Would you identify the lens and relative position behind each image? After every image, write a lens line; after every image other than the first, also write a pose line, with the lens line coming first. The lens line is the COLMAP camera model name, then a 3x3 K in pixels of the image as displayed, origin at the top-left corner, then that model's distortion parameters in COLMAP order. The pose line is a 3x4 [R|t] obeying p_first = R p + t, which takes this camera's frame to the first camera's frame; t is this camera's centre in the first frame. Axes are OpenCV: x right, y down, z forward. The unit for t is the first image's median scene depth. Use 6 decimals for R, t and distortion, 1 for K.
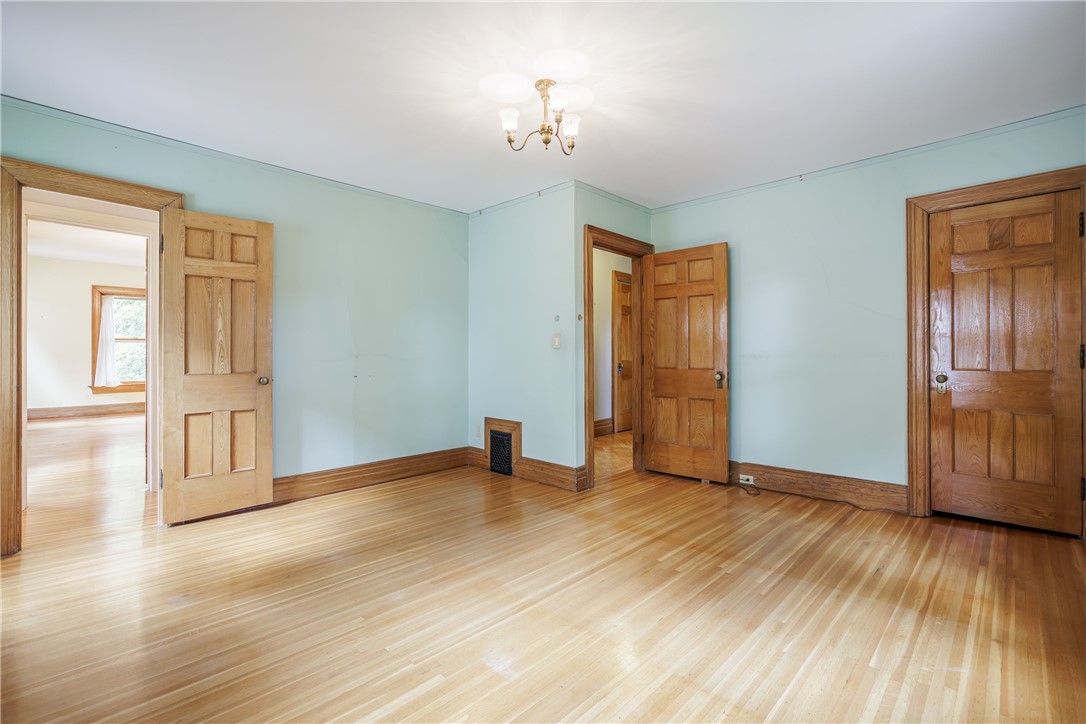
lens RADIAL K [[488.1, 0, 548.5], [0, 488.1, 359.5], [0, 0, 1]] dist [-0.009628, 0.000580]
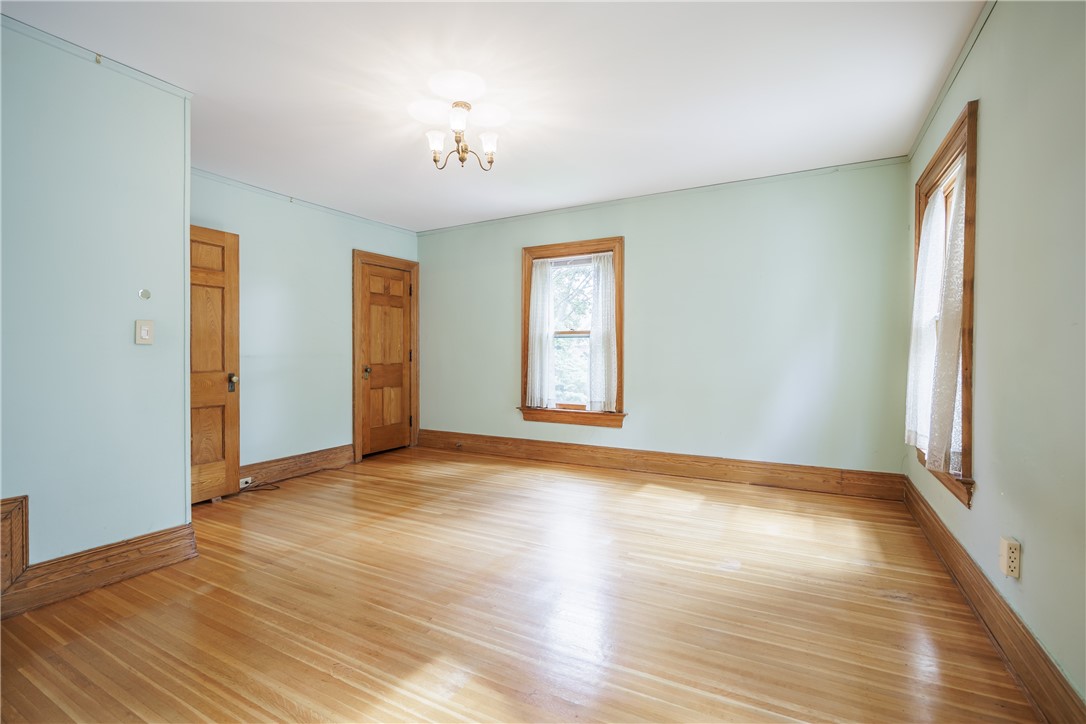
lens RADIAL K [[488.1, 0, 548.5], [0, 488.1, 359.5], [0, 0, 1]] dist [-0.009628, 0.000580]
pose [[-0.270312, -0.007653, 0.962742, -0.927401], [0.008865, 0.999906, 0.010438, -0.004878], [-0.962732, 0.011356, -0.270219, 0.913735]]
